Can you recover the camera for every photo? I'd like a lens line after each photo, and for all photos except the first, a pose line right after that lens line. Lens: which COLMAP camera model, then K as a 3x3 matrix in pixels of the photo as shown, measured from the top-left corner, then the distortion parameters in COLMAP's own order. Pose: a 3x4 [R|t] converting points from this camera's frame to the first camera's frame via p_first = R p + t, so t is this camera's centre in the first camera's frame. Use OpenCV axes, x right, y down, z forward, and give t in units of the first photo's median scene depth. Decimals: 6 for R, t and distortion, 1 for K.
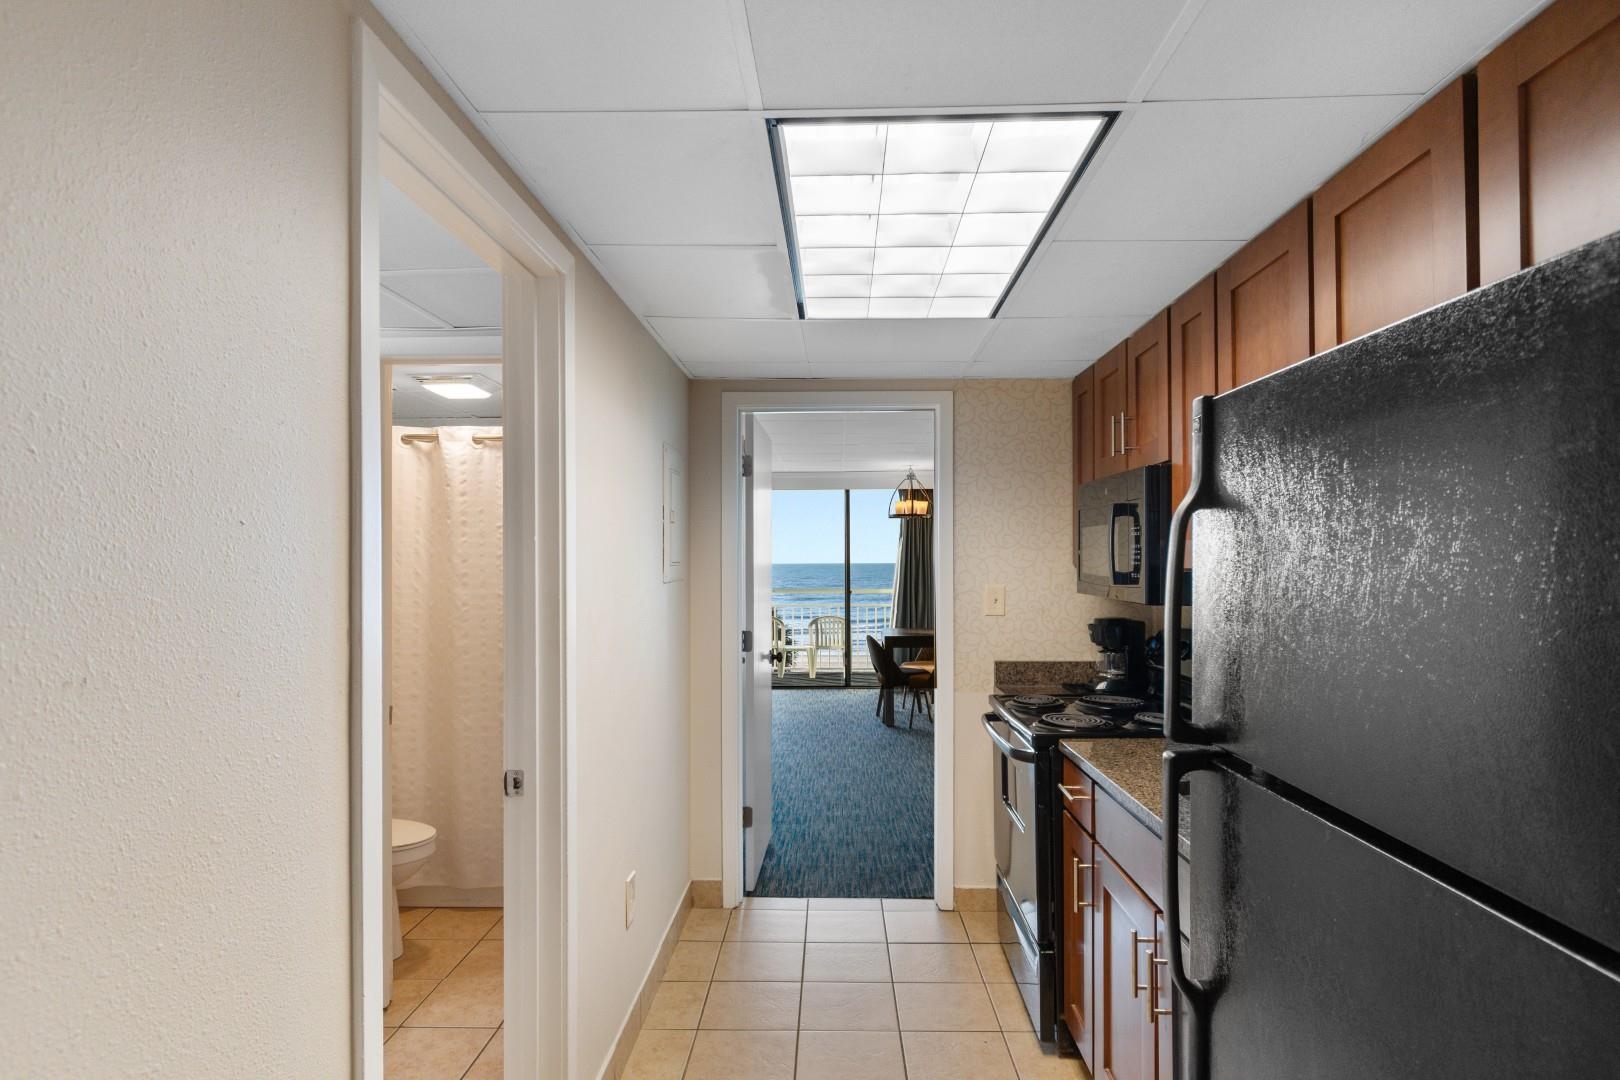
lens RADIAL K [[868.9, 0, 814.6], [0, 868.9, 572.1], [0, 0, 1]] dist [-0.002966, -0.002180]
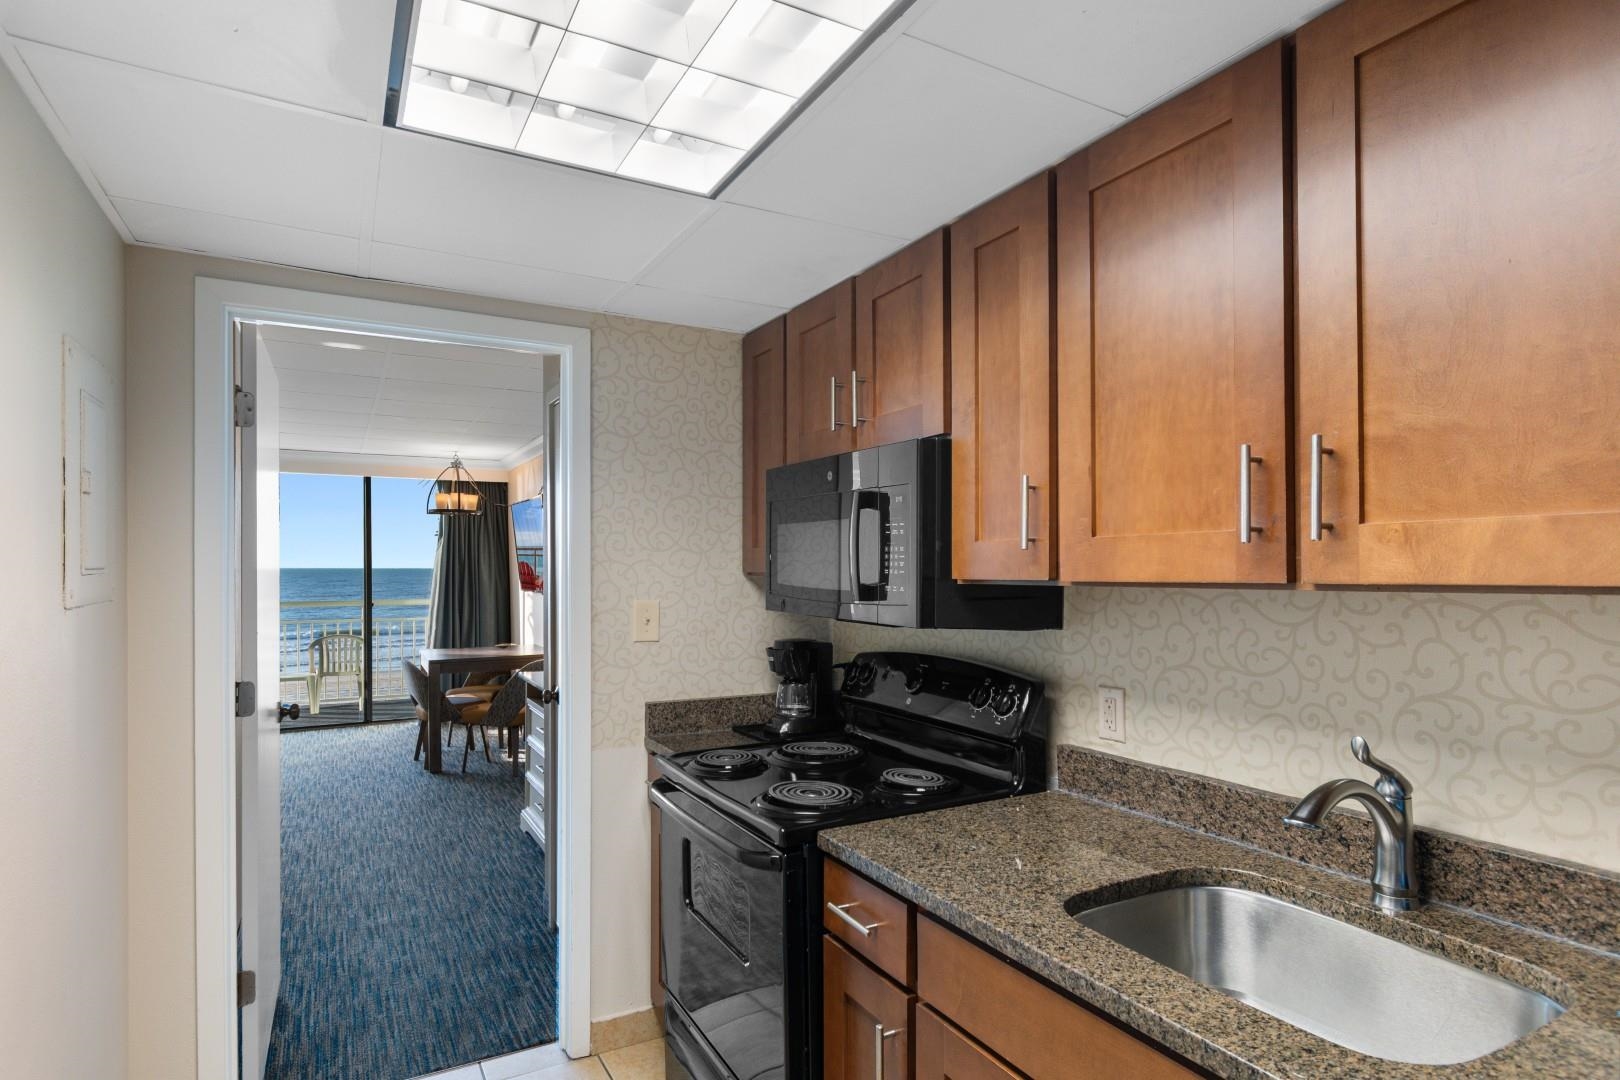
lens RADIAL K [[868.9, 0, 814.6], [0, 868.9, 572.1], [0, 0, 1]] dist [-0.002966, -0.002180]
pose [[0.860058, -0.000424, 0.510196, -0.046671], [0.003414, 0.999982, -0.004924, -0.004936], [-0.510185, 0.005977, 0.860044, 0.291514]]
